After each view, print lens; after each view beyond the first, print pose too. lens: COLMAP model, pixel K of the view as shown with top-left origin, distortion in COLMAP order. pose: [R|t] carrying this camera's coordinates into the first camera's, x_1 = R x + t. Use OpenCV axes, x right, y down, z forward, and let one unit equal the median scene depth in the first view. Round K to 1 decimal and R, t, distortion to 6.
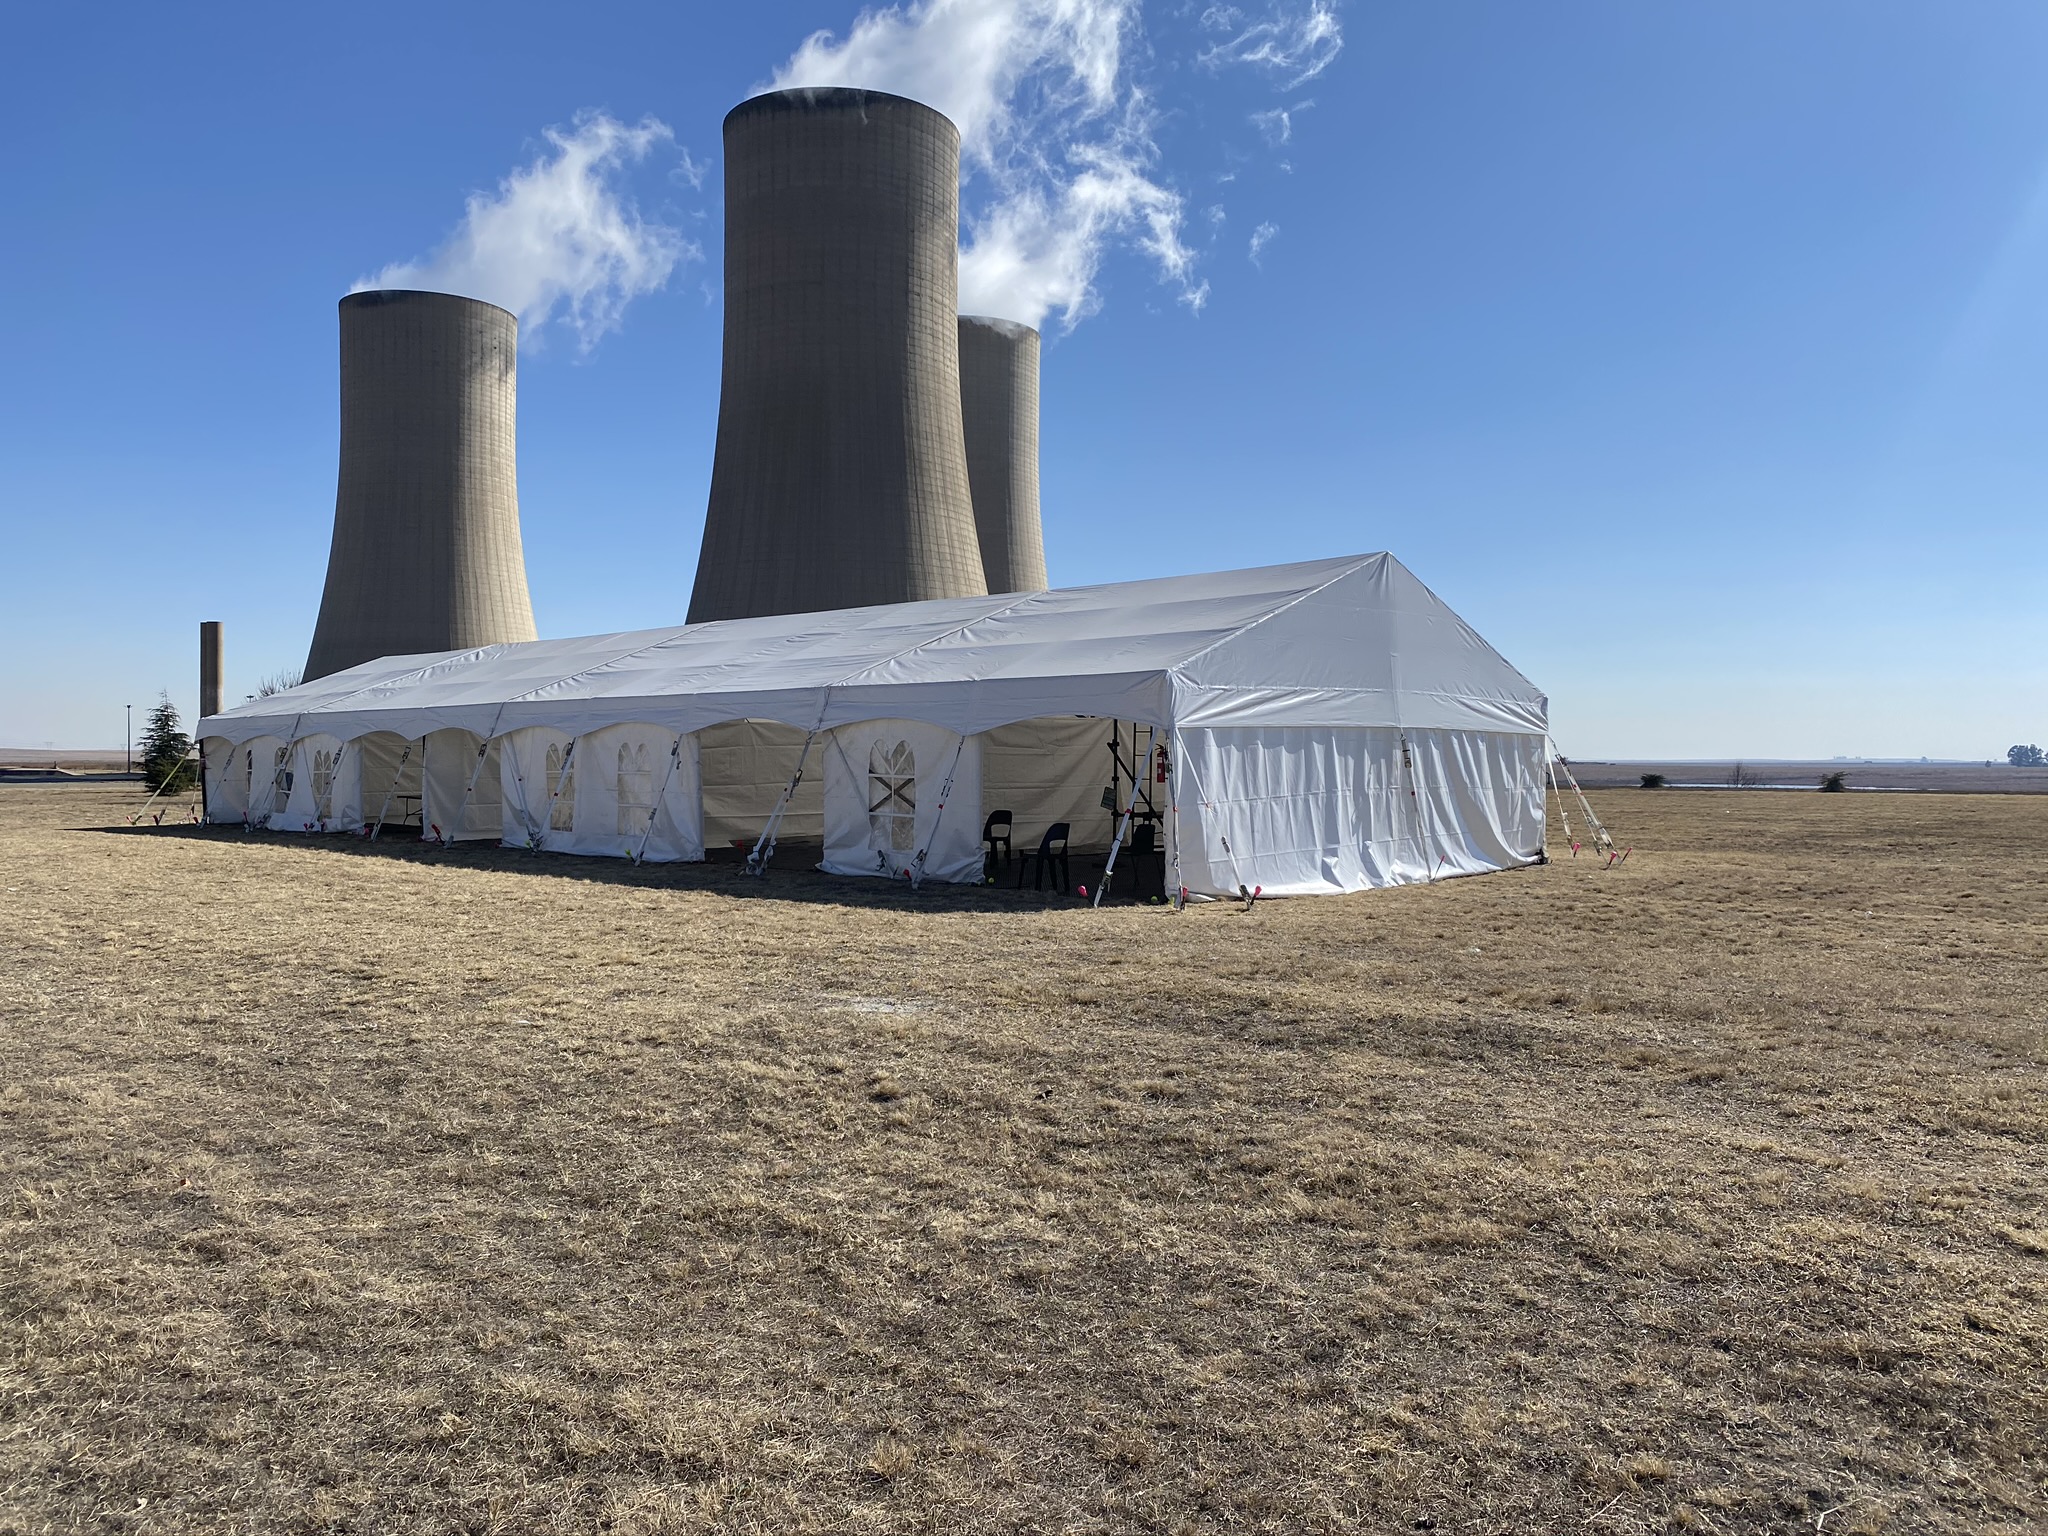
lens RADIAL K [[1575.8, 0, 1024.0], [0, 1575.8, 768.0], [0, 0, 1]] dist [0.104128, -0.301097]
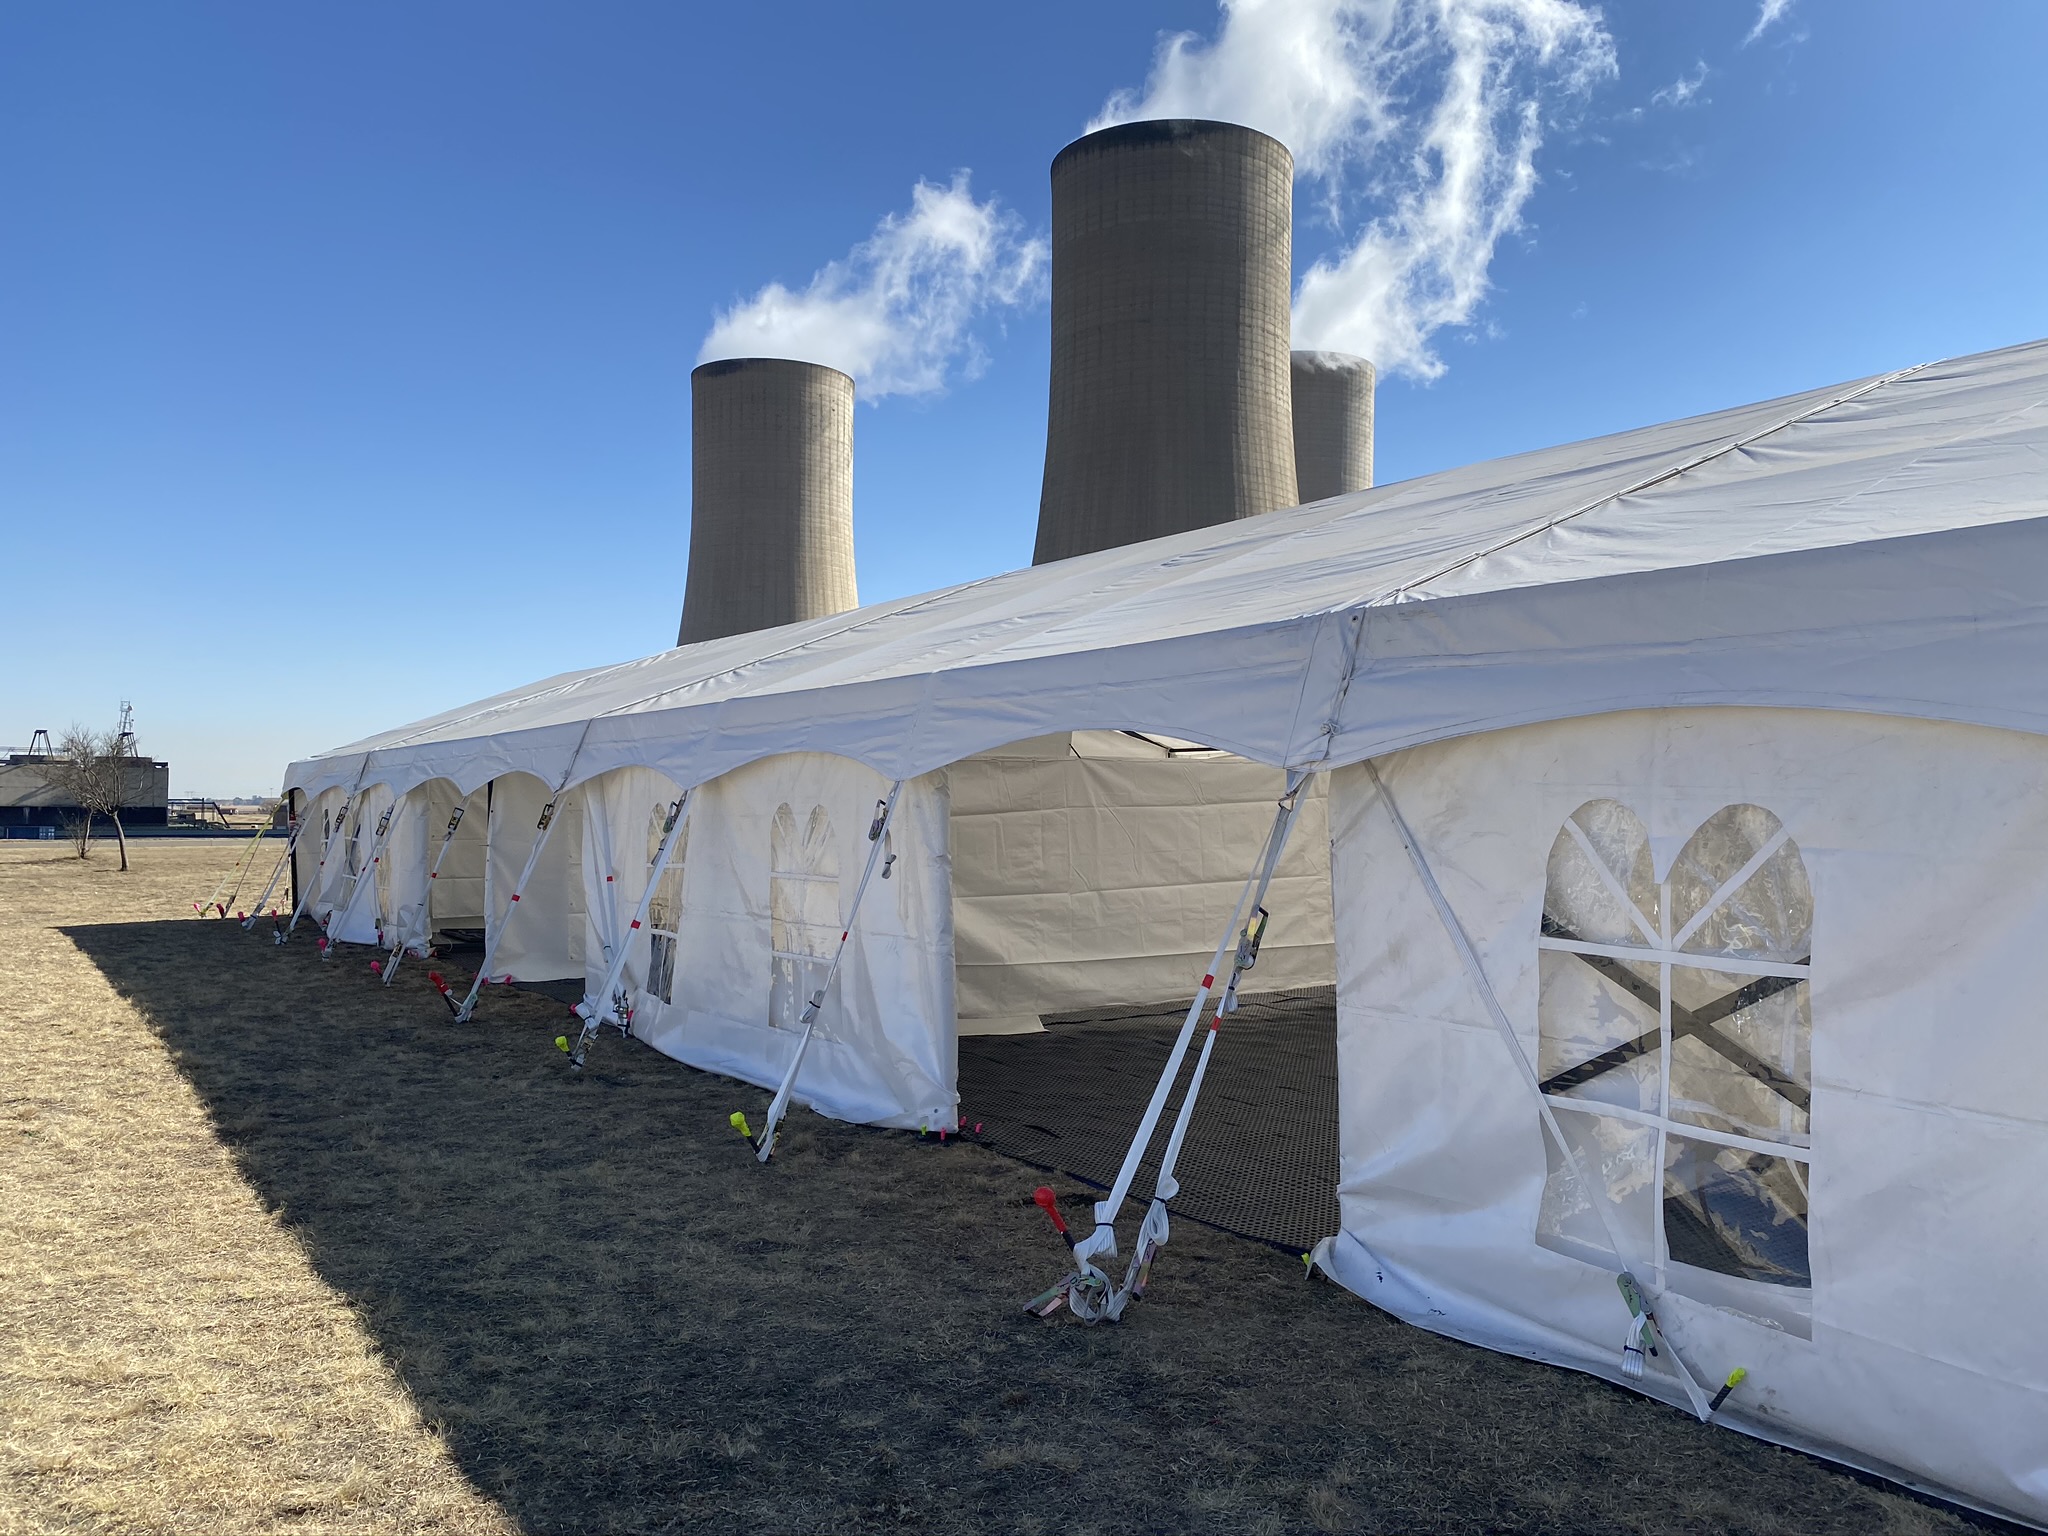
lens RADIAL K [[1575.8, 0, 1024.0], [0, 1575.8, 768.0], [0, 0, 1]] dist [0.104128, -0.301097]
pose [[0.979454, -0.002581, -0.201653, -0.115784], [-0.003692, 0.999521, -0.030724, -0.013507], [0.201635, 0.030837, 0.978975, 0.658877]]
